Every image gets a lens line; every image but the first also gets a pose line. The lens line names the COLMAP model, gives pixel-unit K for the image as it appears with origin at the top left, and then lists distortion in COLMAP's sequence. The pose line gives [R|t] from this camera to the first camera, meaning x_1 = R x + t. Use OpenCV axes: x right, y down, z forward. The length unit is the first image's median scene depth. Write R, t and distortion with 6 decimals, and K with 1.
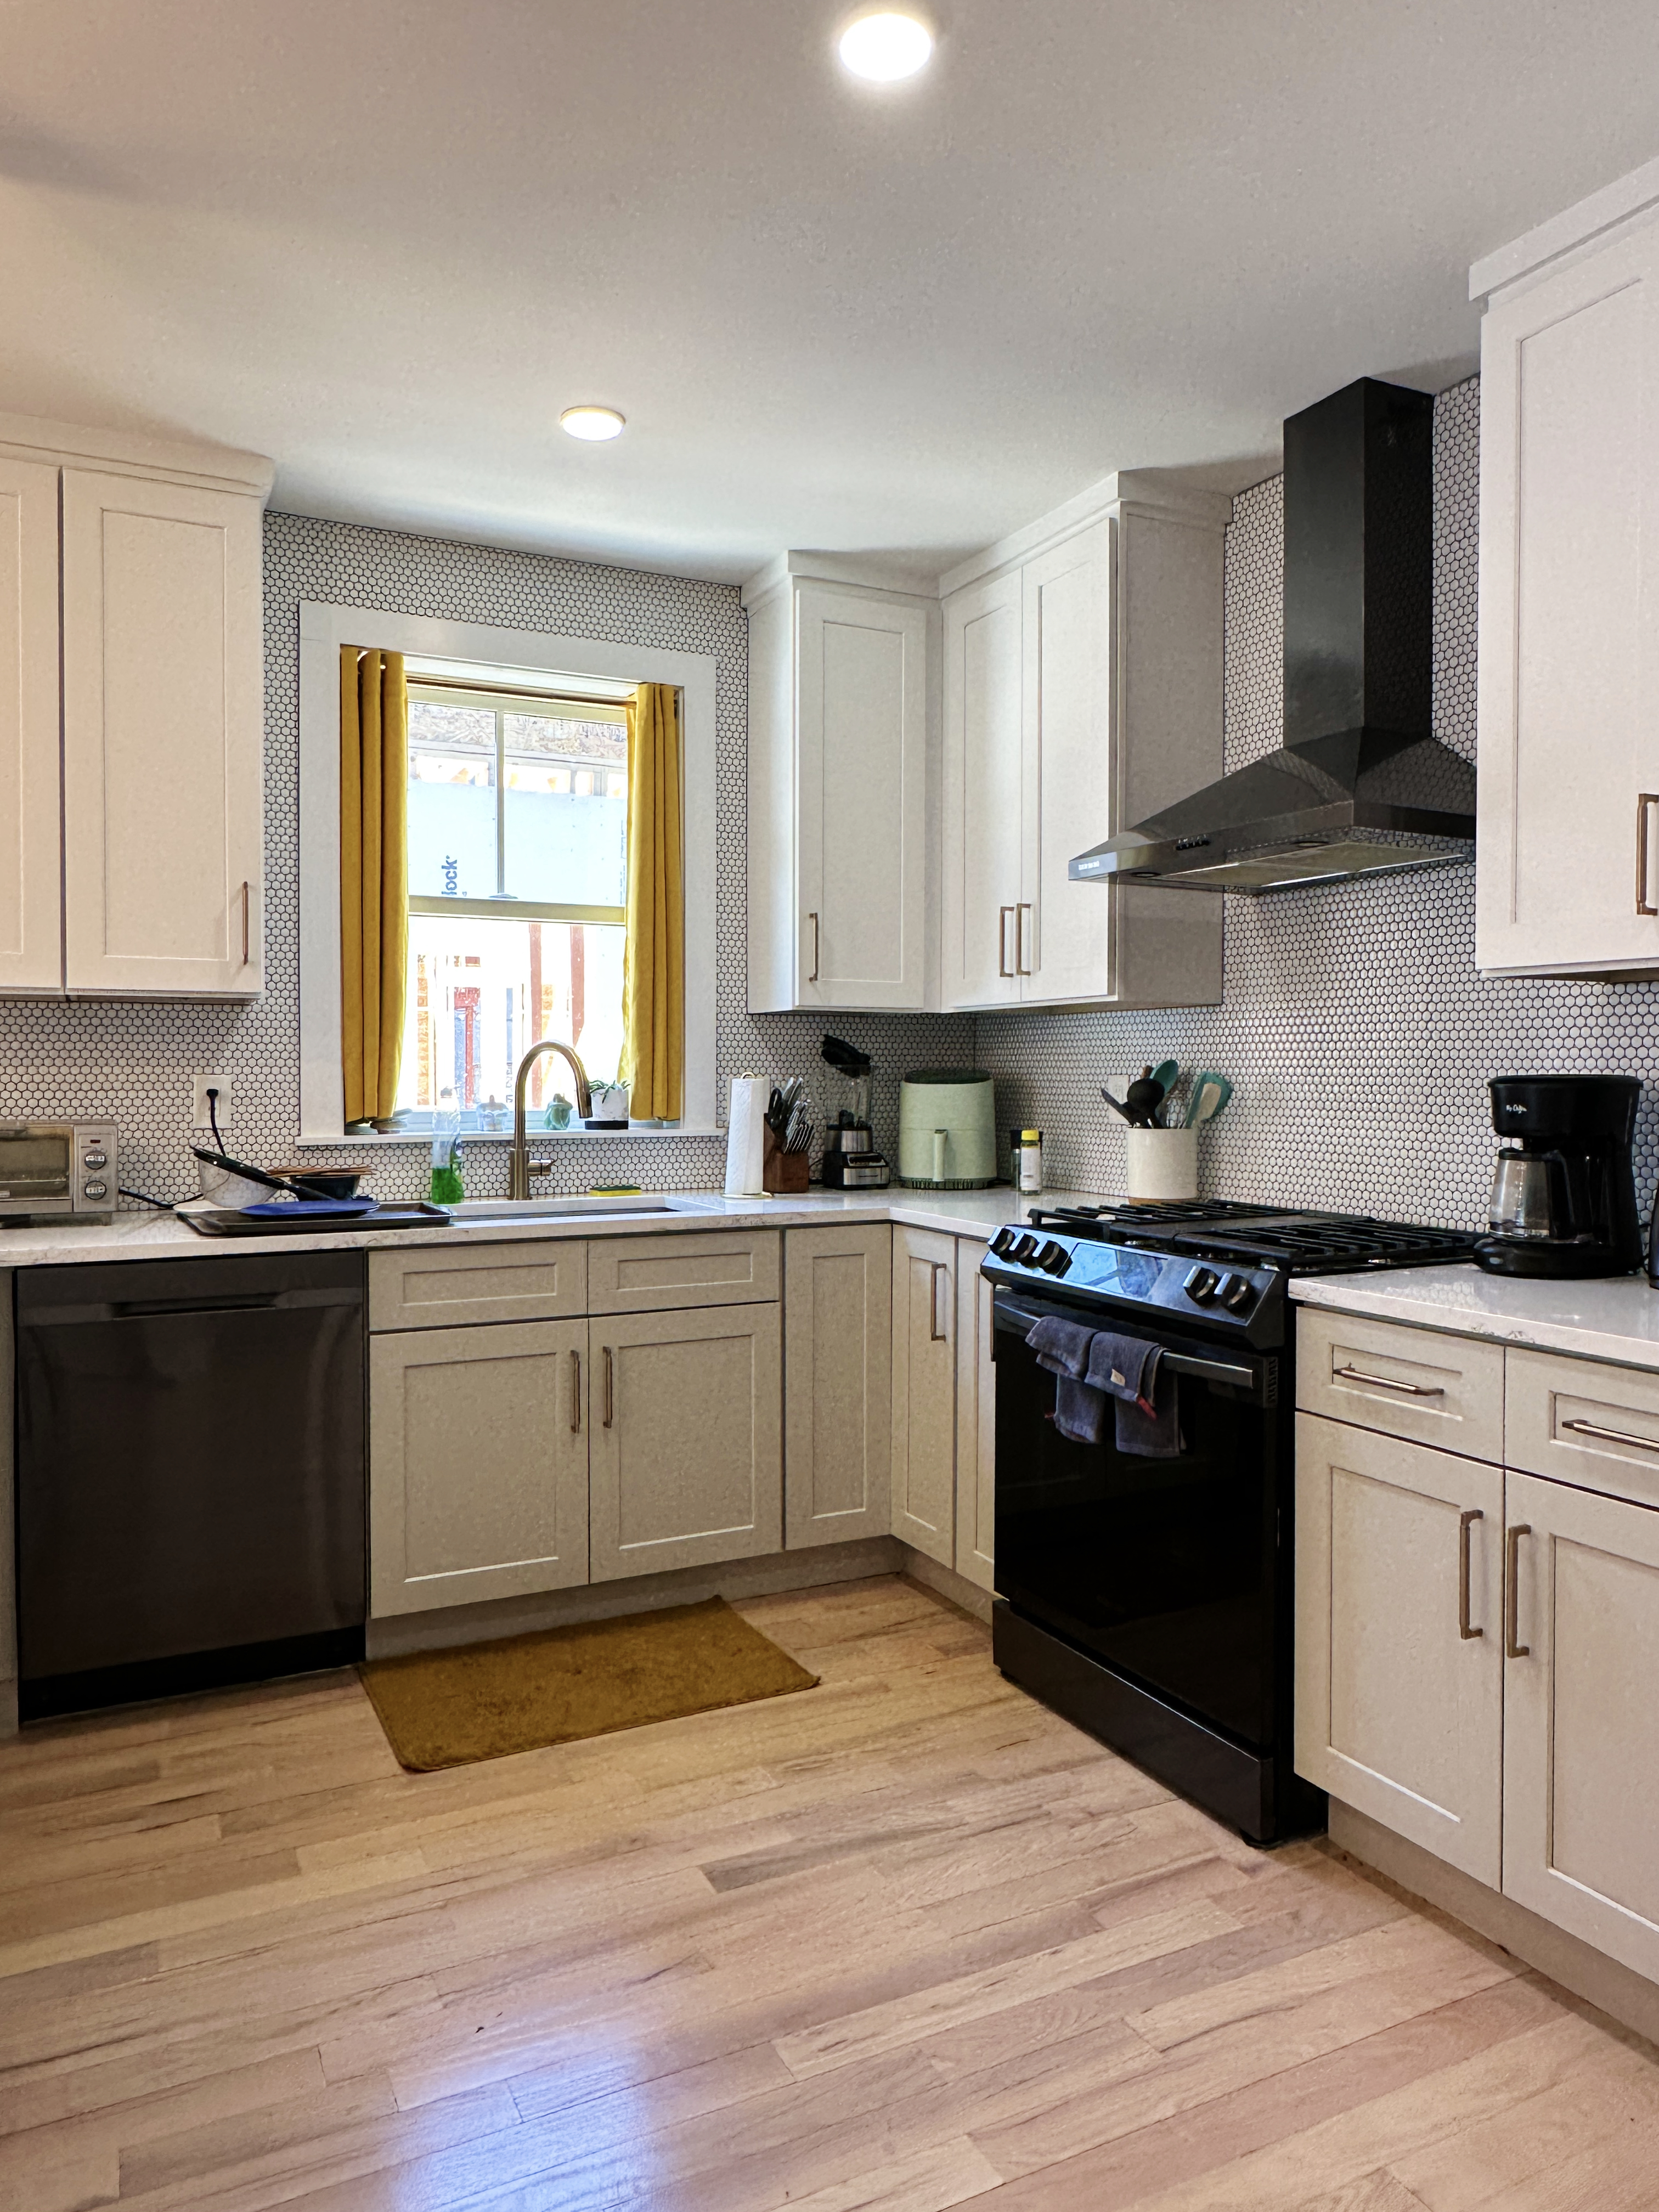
lens RADIAL K [[1433.0, 0, 823.1], [0, 1433.0, 1095.2], [0, 0, 1]] dist [-0.013773, 0.003669]
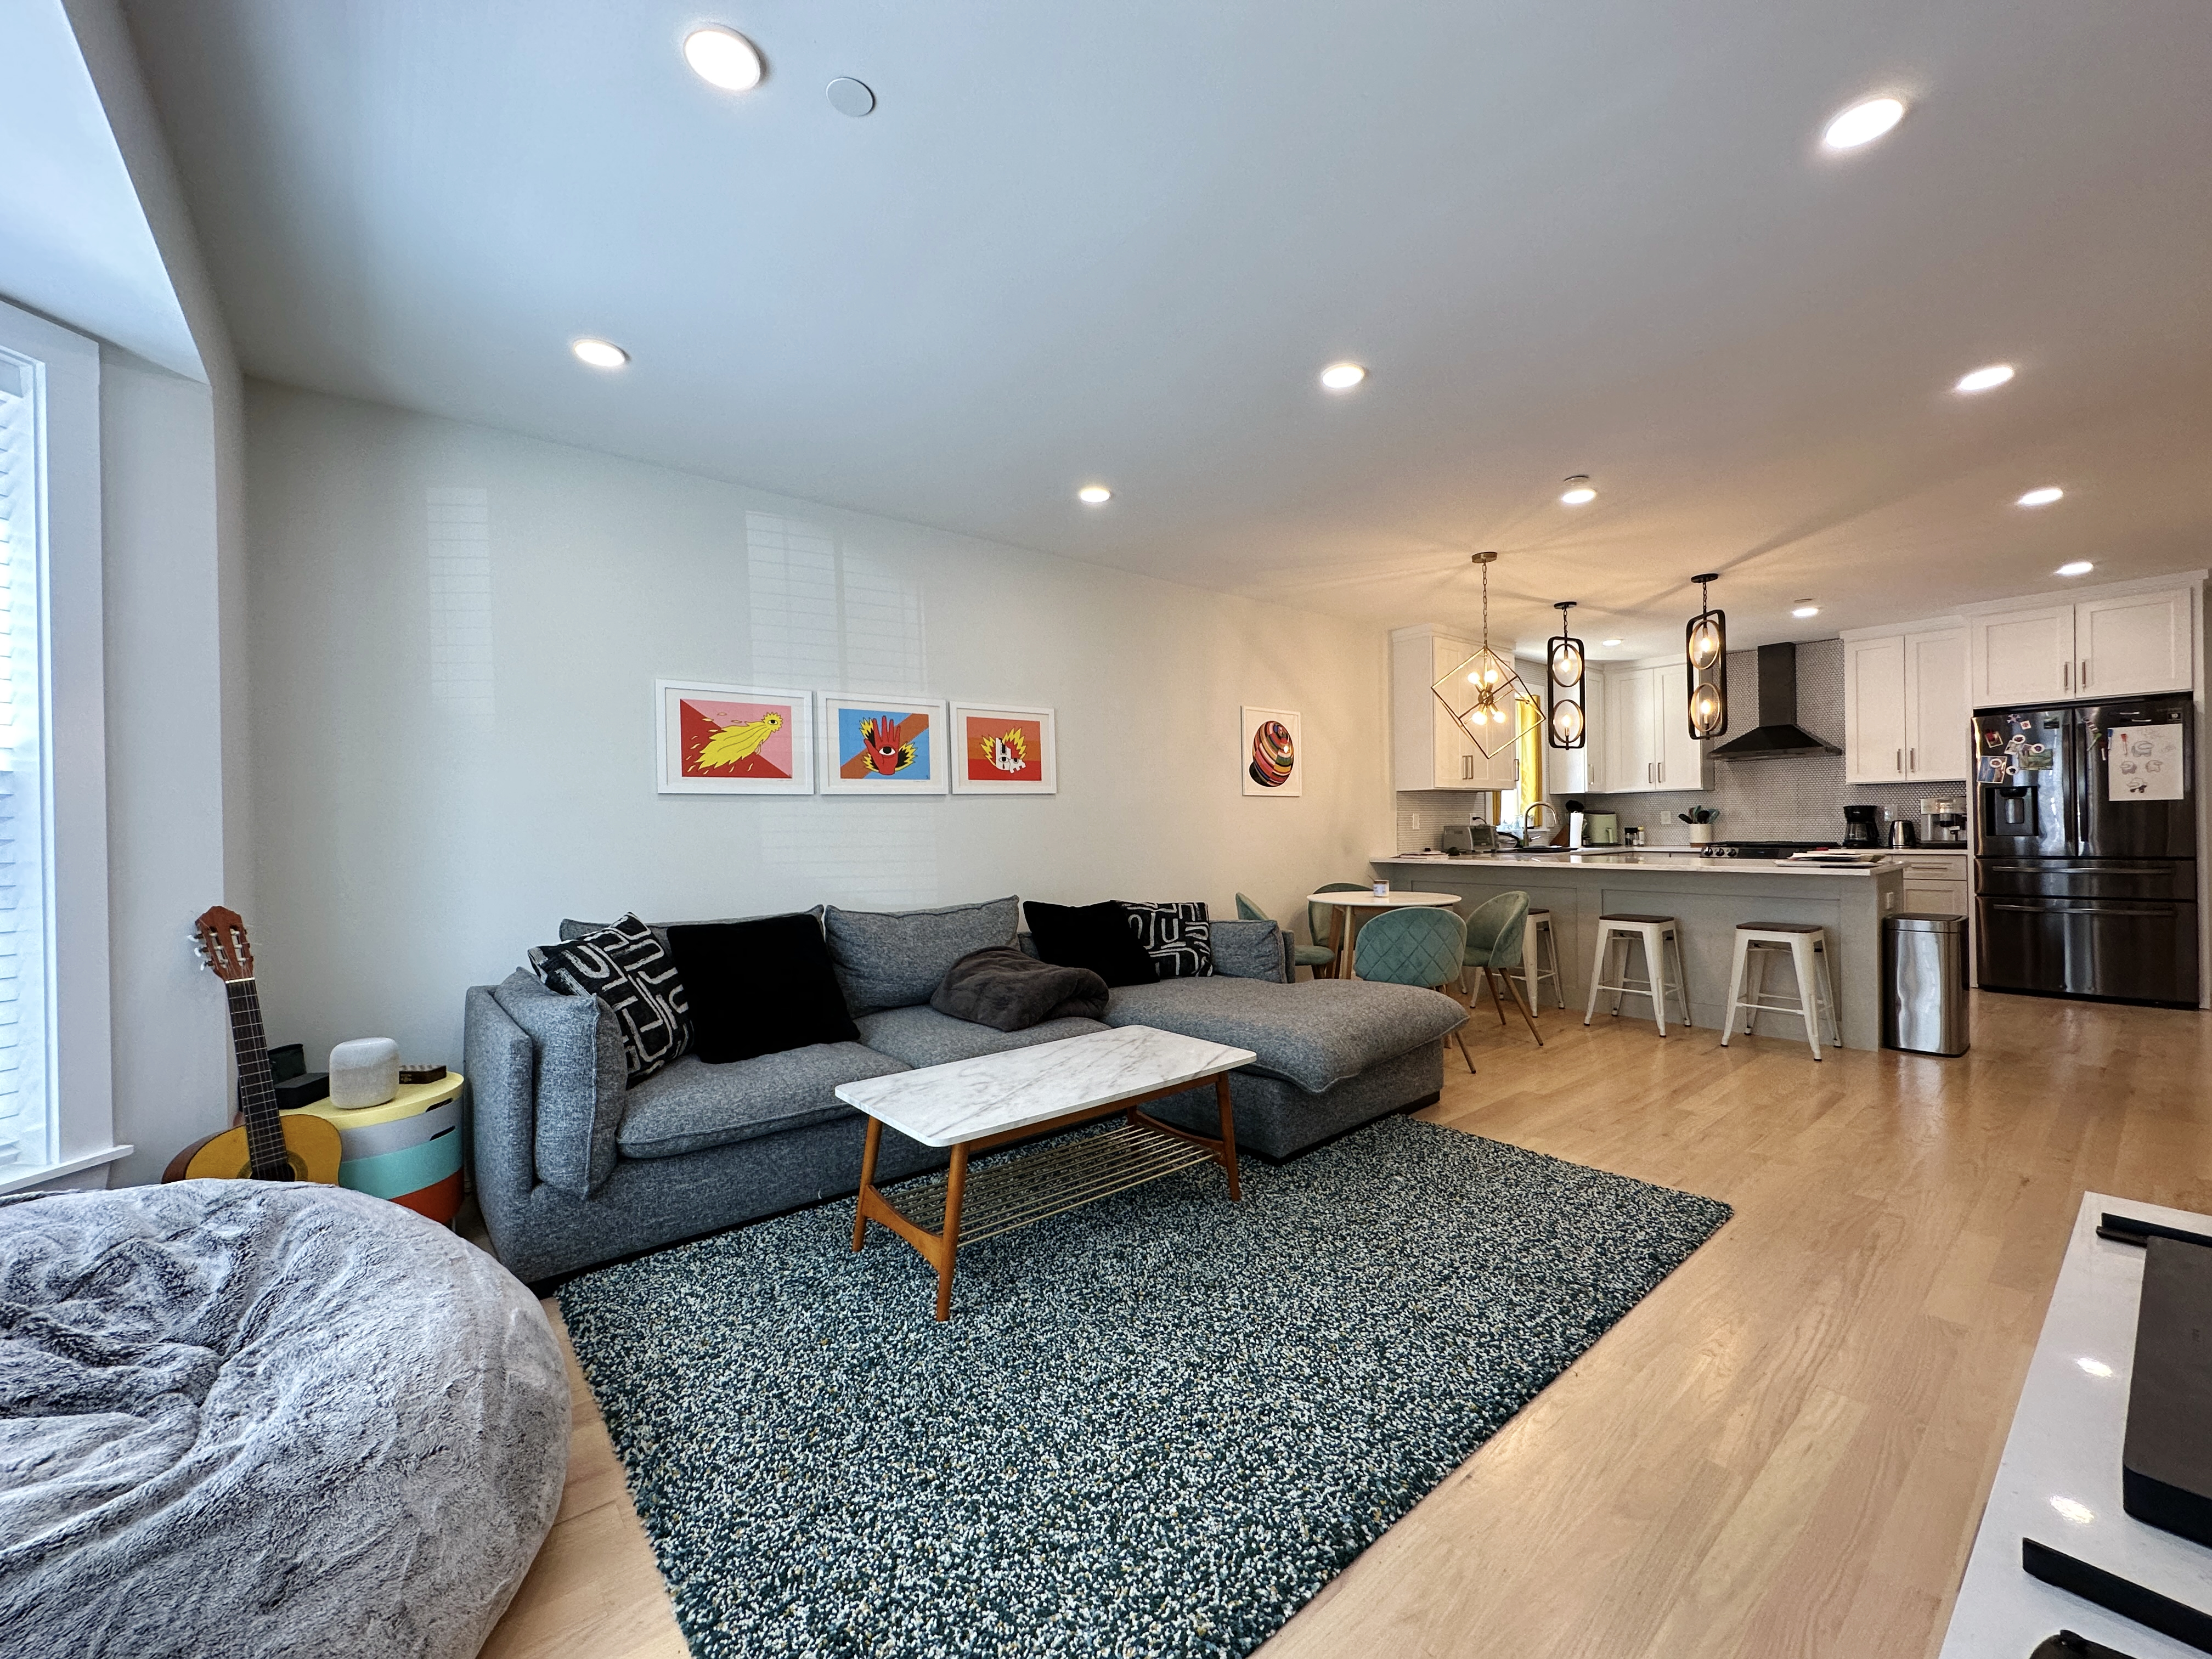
lens RADIAL K [[883.4, 0, 1106.0], [0, 883.4, 829.5], [0, 0, 1]] dist [-0.001440, -0.000322]
pose [[0.975846, -0.016301, 0.217849, -1.952441], [0.020028, 0.999688, -0.014910, 0.044761], [-0.217538, 0.018913, 0.975869, -0.985228]]
